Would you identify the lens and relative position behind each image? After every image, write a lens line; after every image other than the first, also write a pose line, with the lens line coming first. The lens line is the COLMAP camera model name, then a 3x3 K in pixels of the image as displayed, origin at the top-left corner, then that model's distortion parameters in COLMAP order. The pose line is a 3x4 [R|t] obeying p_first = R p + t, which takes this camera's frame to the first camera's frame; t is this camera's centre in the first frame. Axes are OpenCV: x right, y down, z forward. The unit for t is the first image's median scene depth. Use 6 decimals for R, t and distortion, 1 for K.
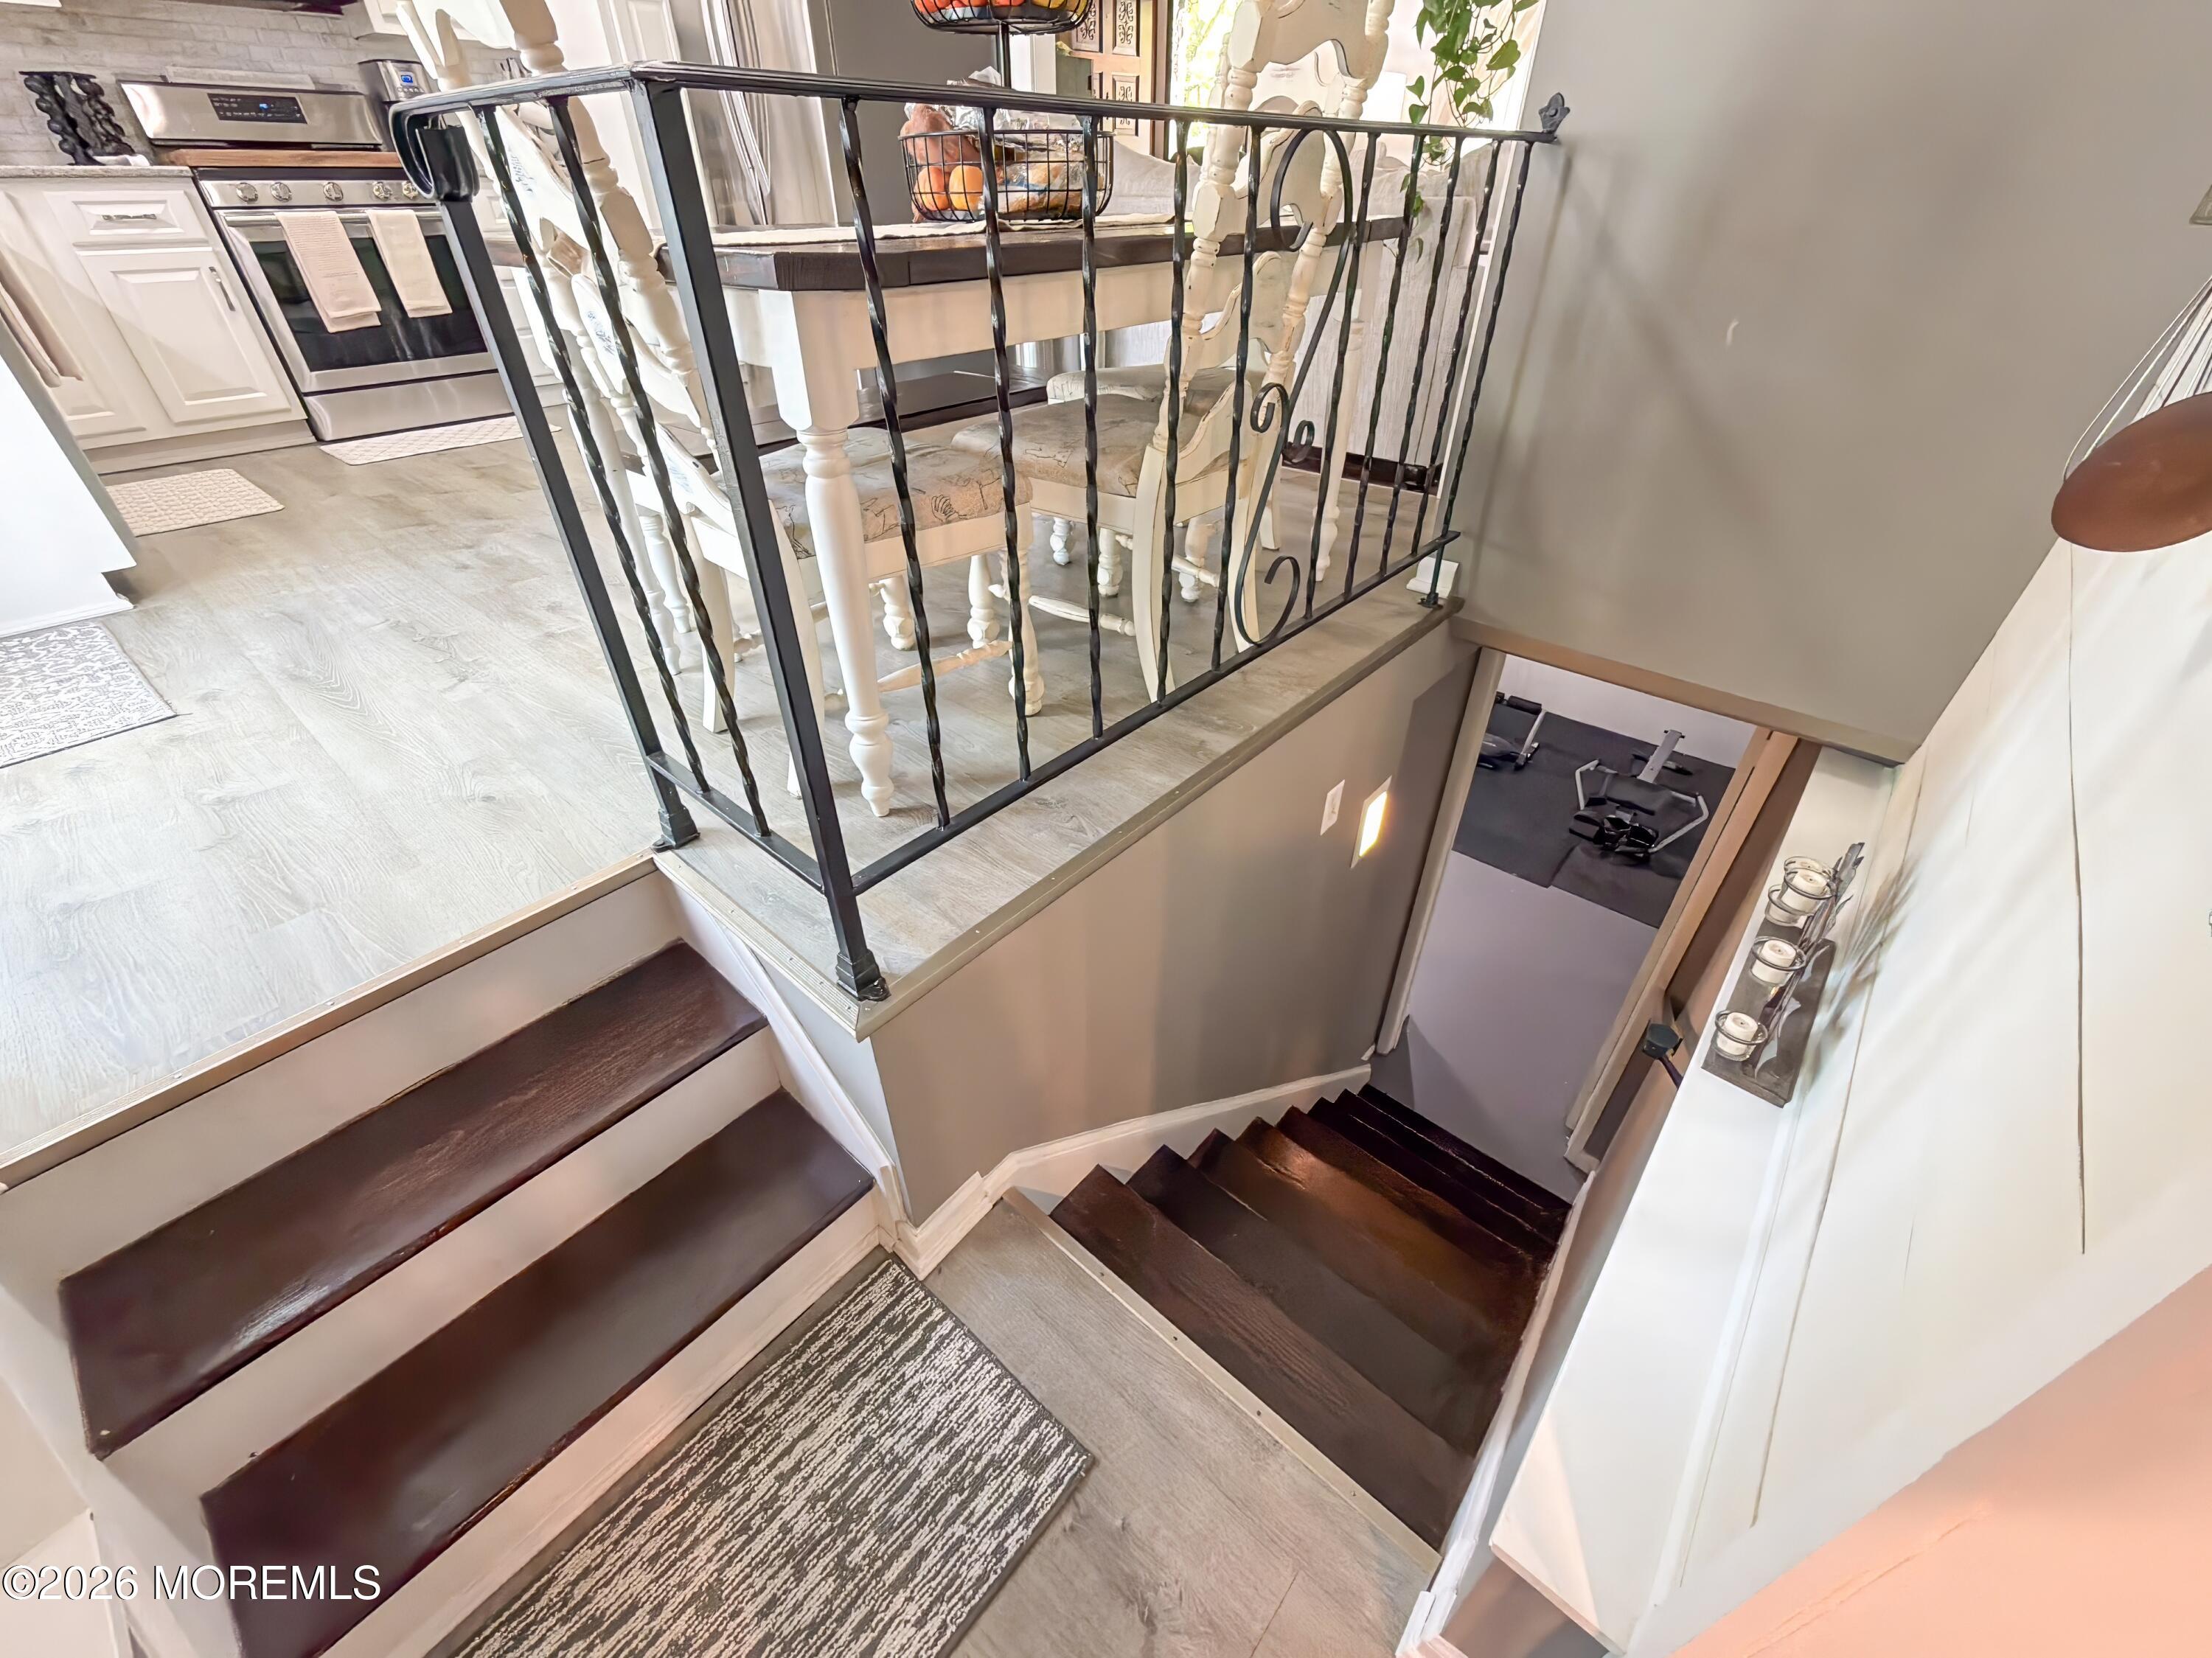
lens RADIAL K [[894.2, 0, 1107.0], [0, 894.2, 818.9], [0, 0, 1]] dist [0.000010, -0.000065]
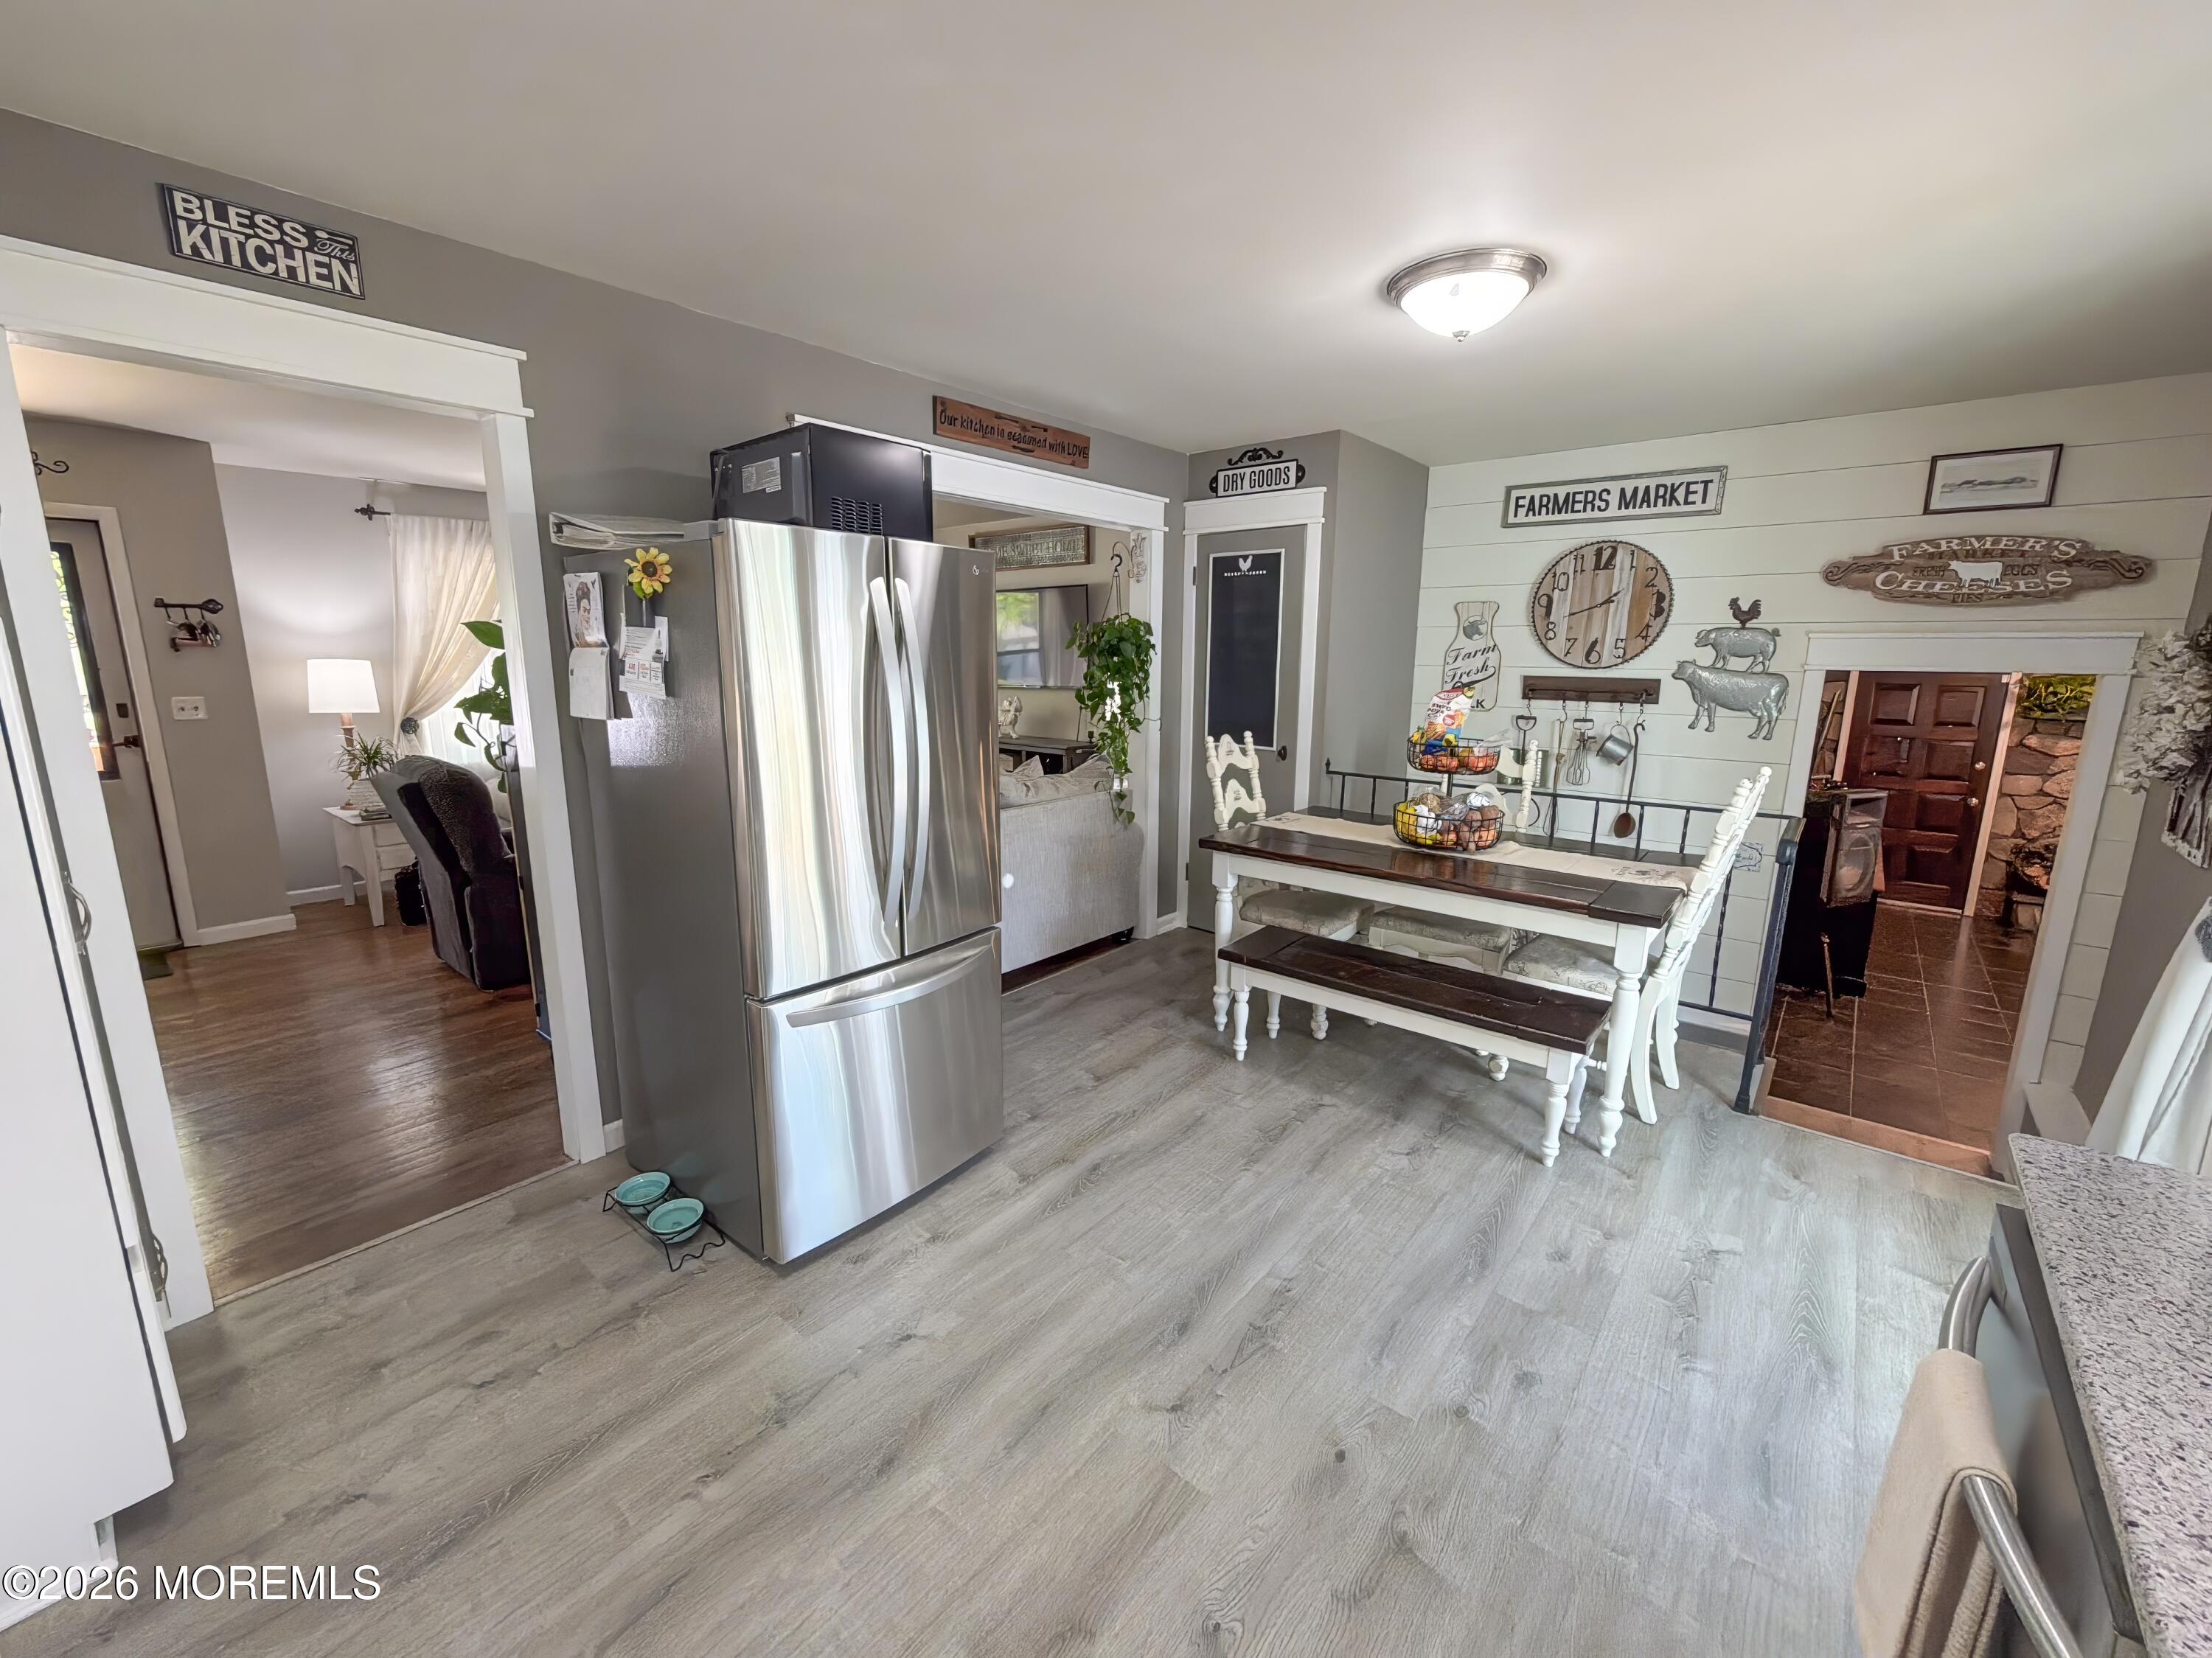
lens RADIAL K [[894.2, 0, 1101.2], [0, 894.2, 821.2], [0, 0, 1]] dist [0.000010, -0.000065]
pose [[-0.018971, -0.188895, 0.981814, -1.022788], [0.578081, 0.799139, 0.164920, -0.740849], [-0.815759, 0.570697, 0.094036, 0.712804]]
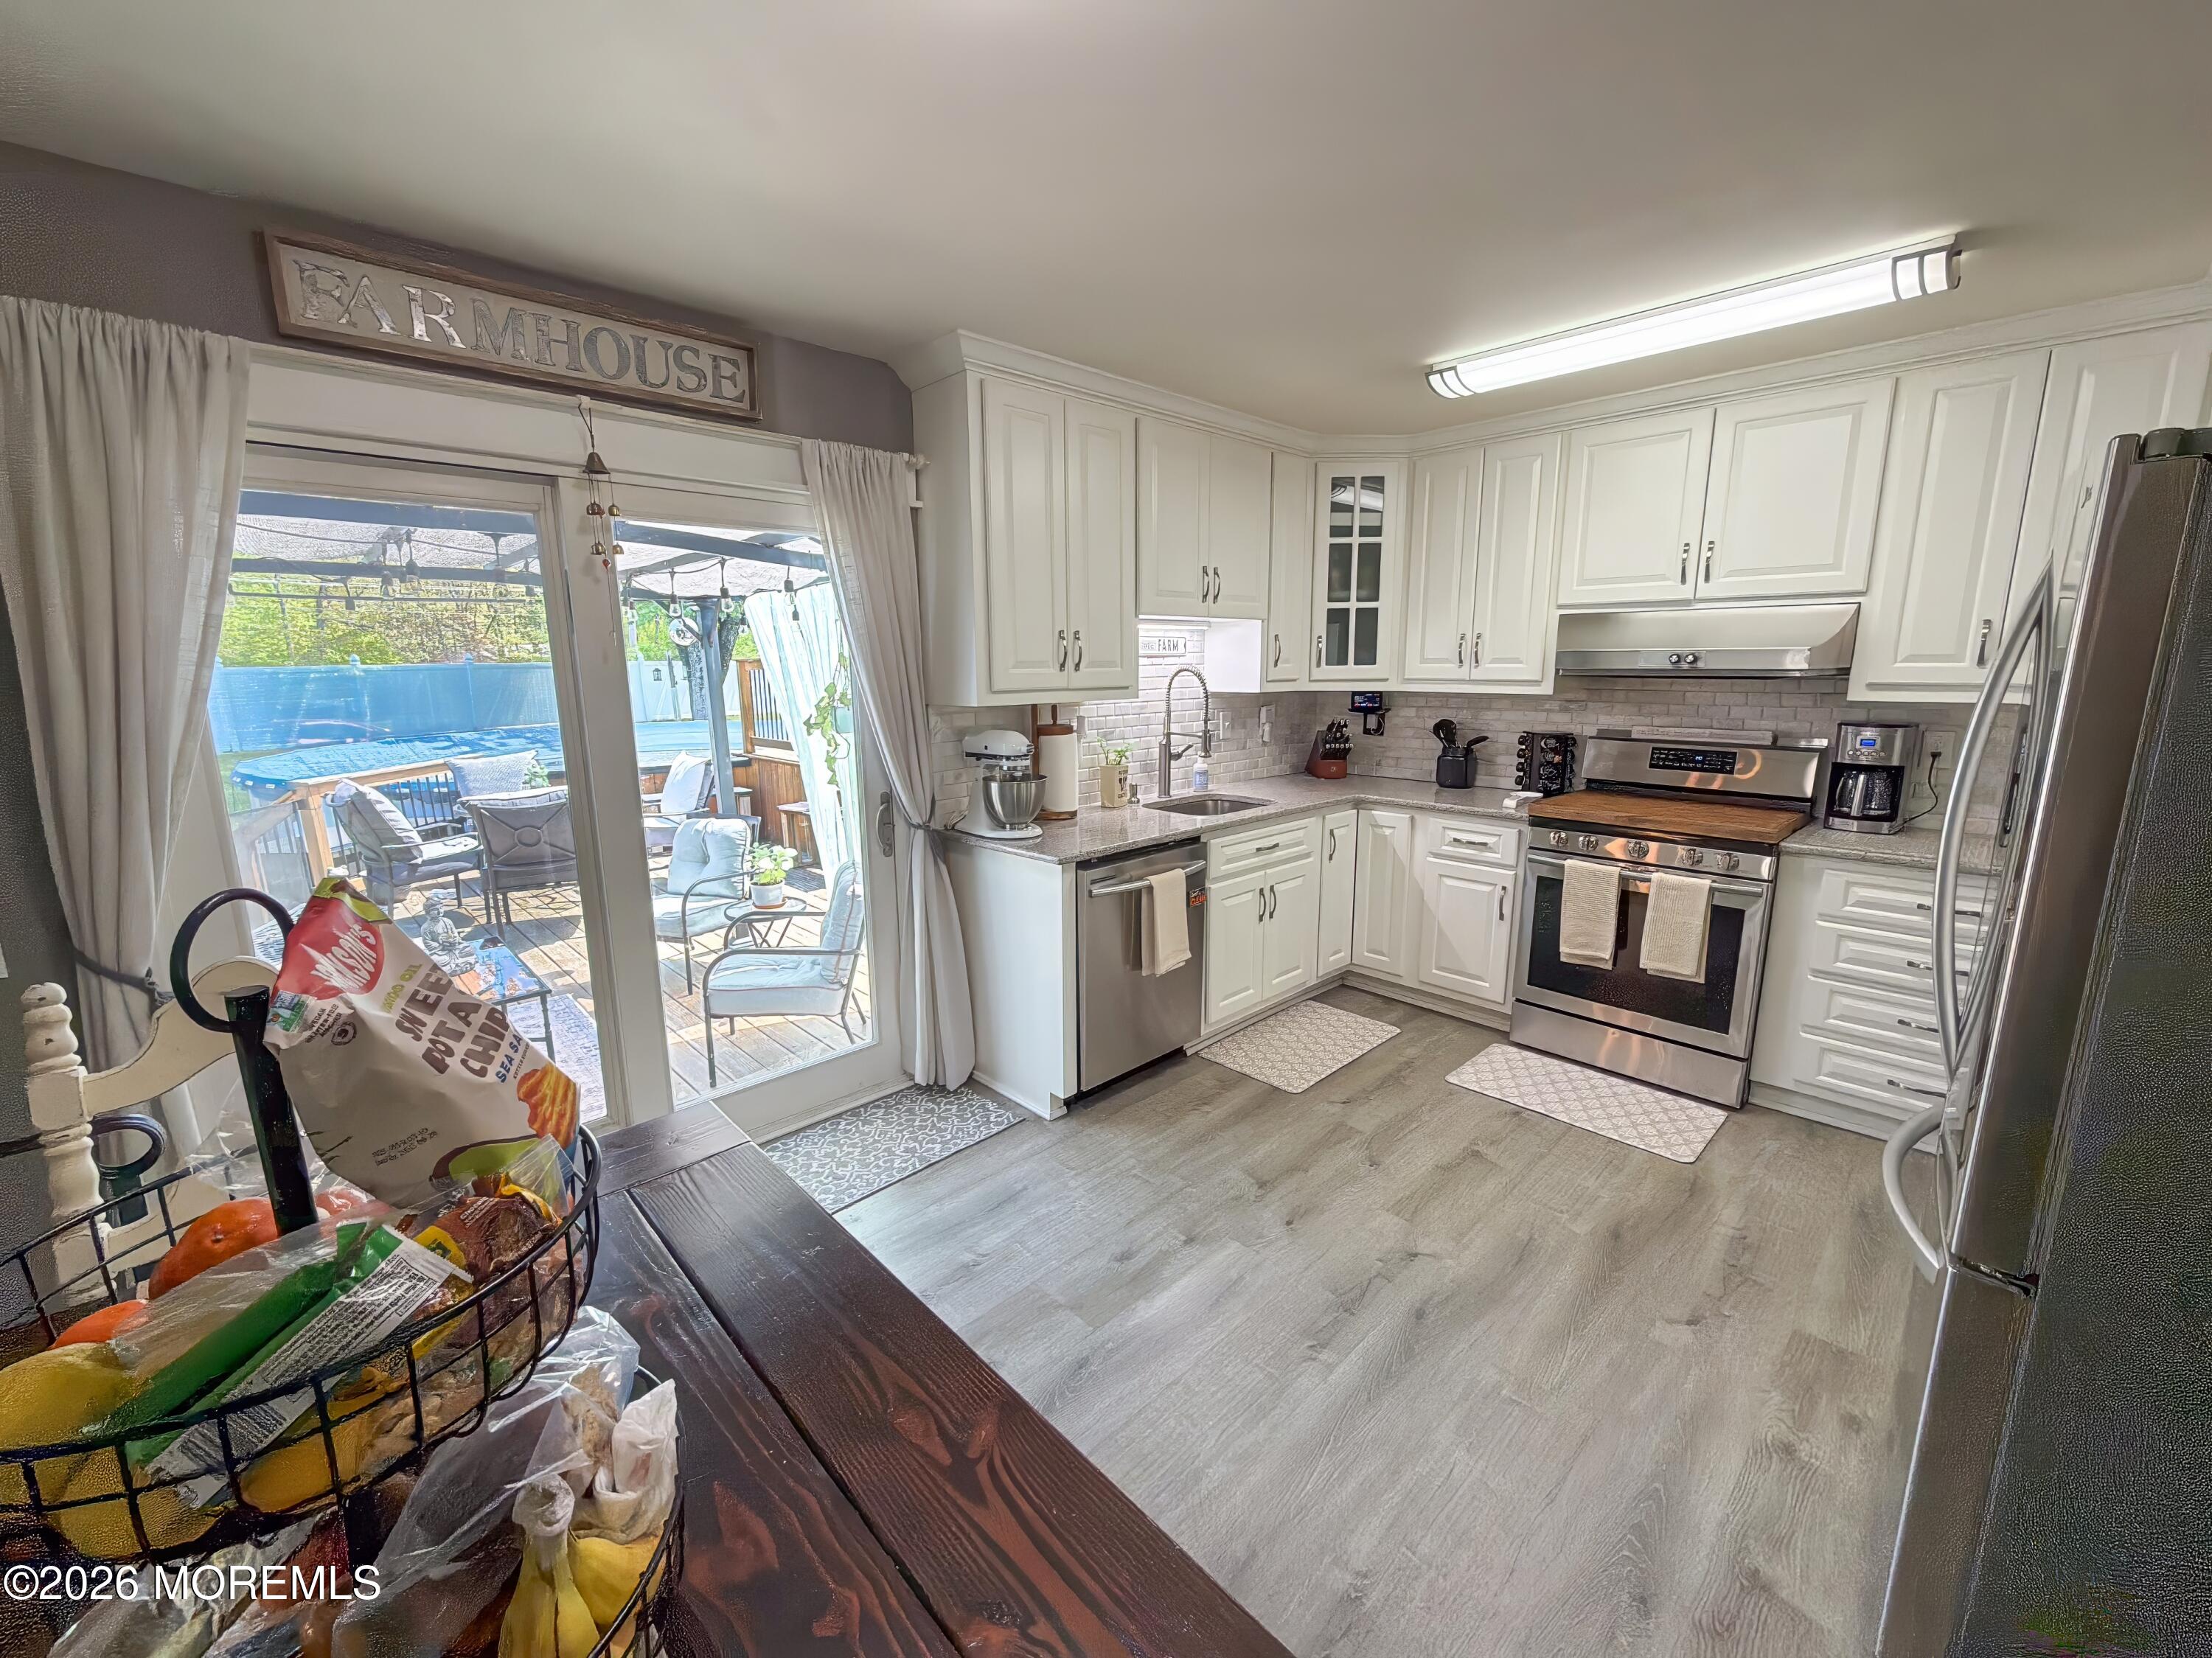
lens RADIAL K [[894.2, 0, 1098.7], [0, 894.2, 823.5], [0, 0, 1]] dist [0.000010, -0.000065]
pose [[-0.088848, 0.185250, -0.978667, 0.080178], [-0.573717, 0.793673, 0.202318, -0.606280], [0.814221, 0.579453, 0.035765, 0.512904]]
